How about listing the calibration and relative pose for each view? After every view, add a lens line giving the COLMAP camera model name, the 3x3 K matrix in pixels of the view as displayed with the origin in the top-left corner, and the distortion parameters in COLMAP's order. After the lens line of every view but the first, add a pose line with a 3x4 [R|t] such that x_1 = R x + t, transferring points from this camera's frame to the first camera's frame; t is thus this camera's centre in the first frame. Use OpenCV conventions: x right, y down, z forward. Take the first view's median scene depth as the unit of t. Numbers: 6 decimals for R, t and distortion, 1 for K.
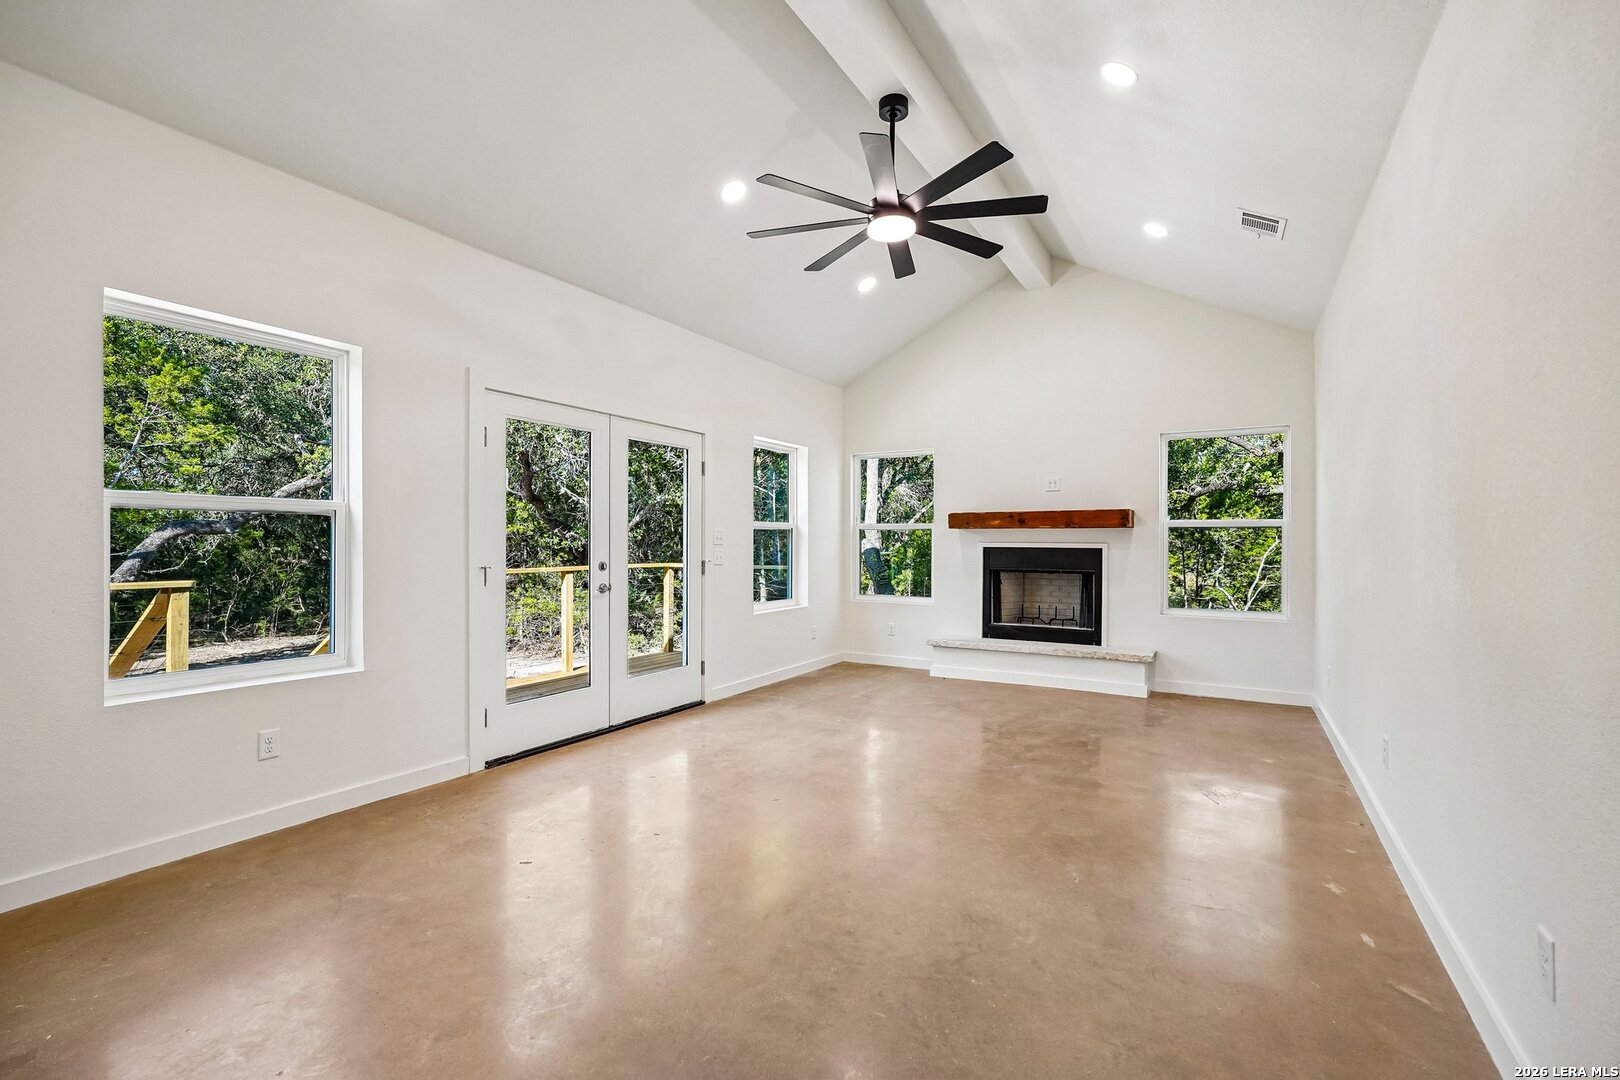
lens RADIAL K [[719.1, 0, 824.5], [0, 719.1, 545.4], [0, 0, 1]] dist [-0.012029, 0.004947]
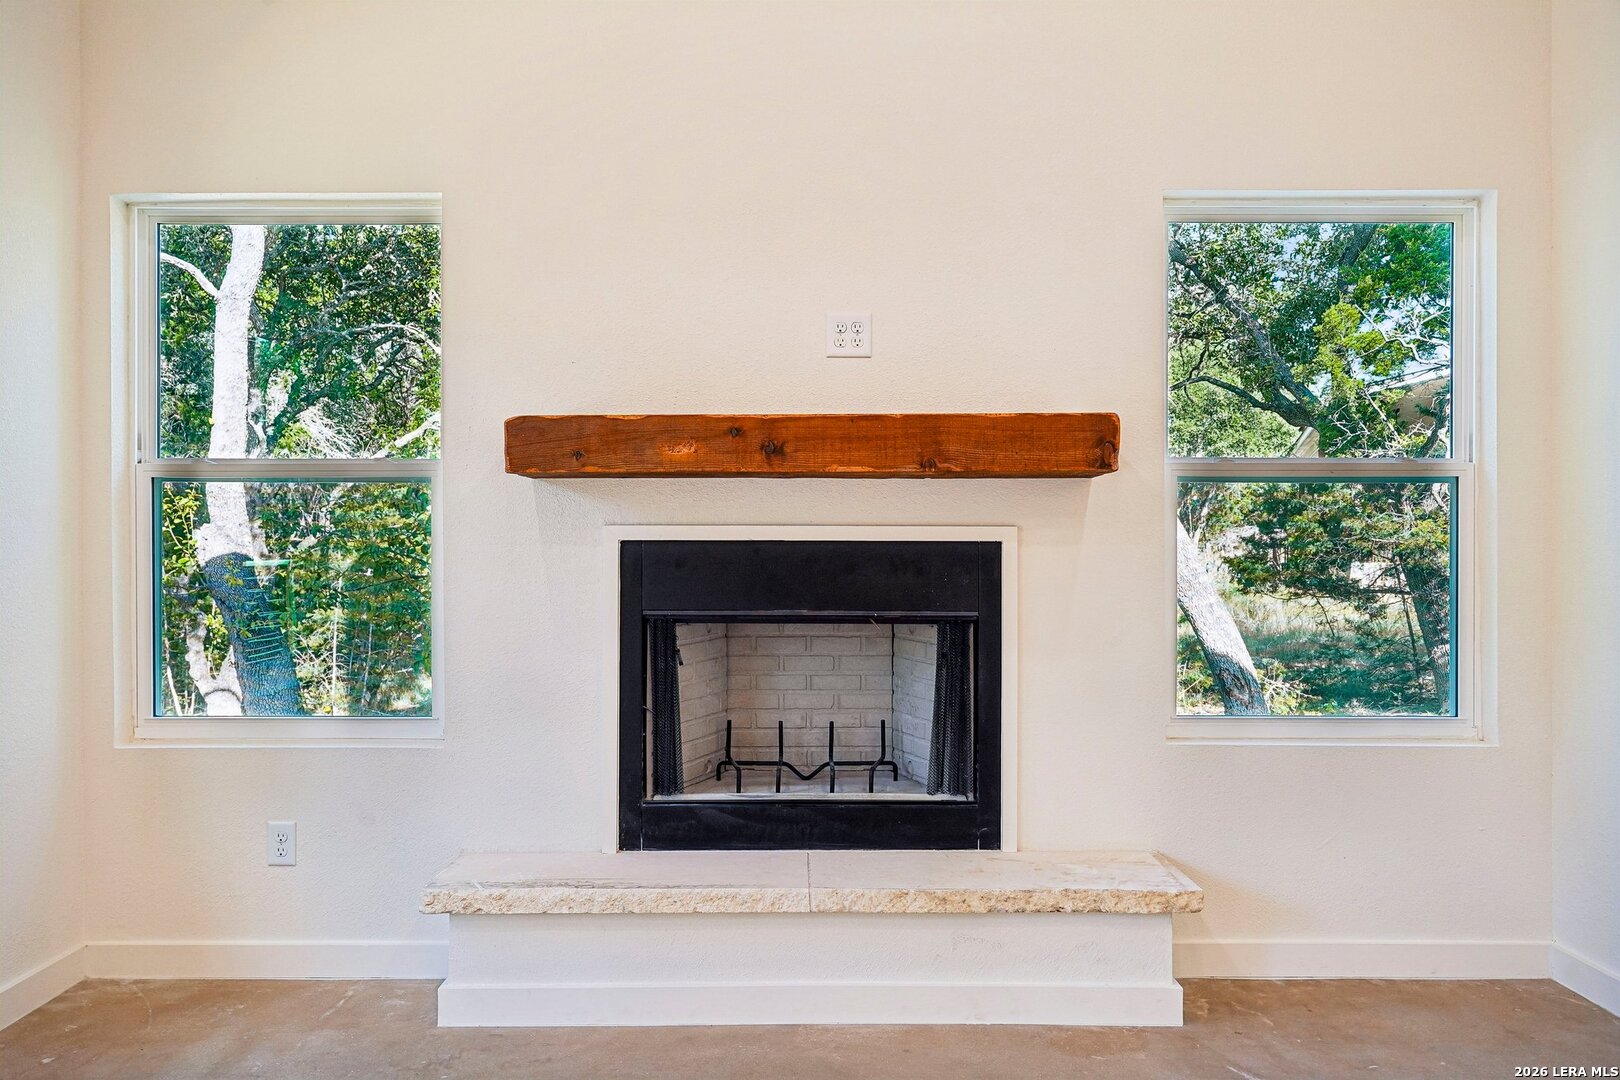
lens RADIAL K [[1137.5, 0, 797.2], [0, 1137.5, 536.3], [0, 0, 1]] dist [0.004410, 0.000430]
pose [[0.873459, -0.000731, 0.486897, 0.060897], [0.005618, 0.999947, -0.008577, 0.005191], [-0.486866, 0.010227, 0.873417, 0.595300]]
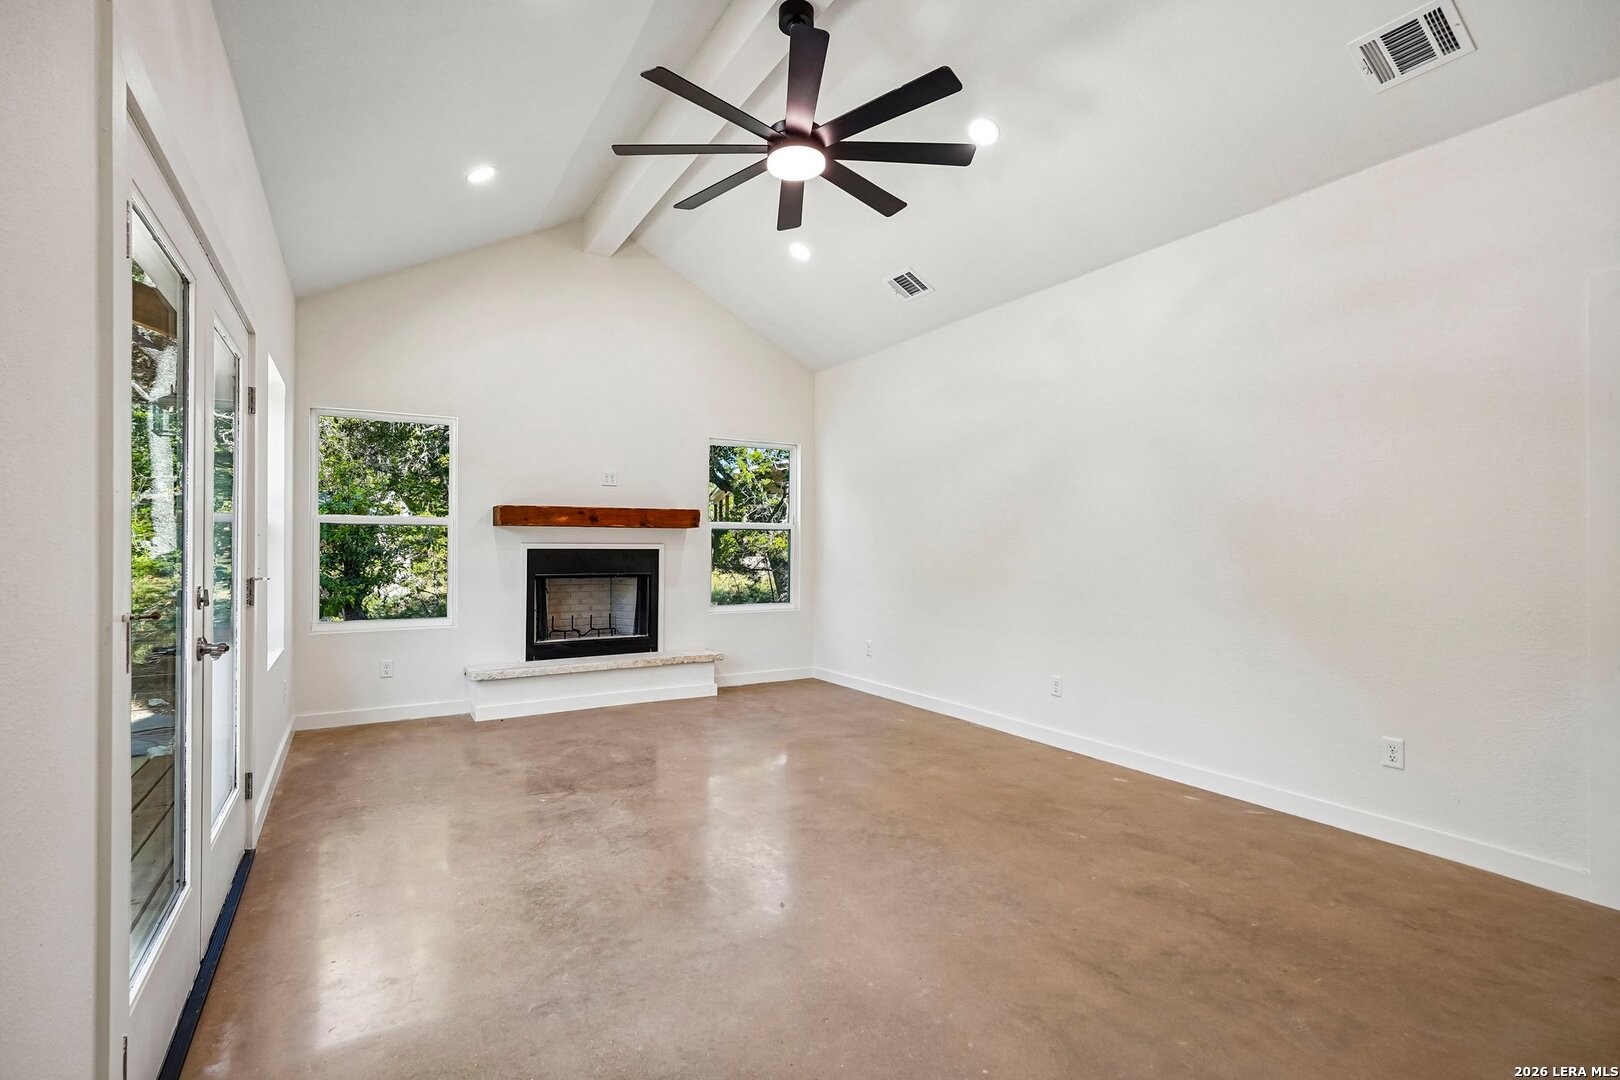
lens RADIAL K [[743.7, 0, 813.8], [0, 743.7, 540.5], [0, 0, 1]] dist [-0.011588, 0.005072]
pose [[0.484840, 0.003837, 0.874595, -0.376570], [0.003534, 0.999974, -0.006346, -0.000588], [-0.874596, 0.006167, 0.484813, 0.333633]]
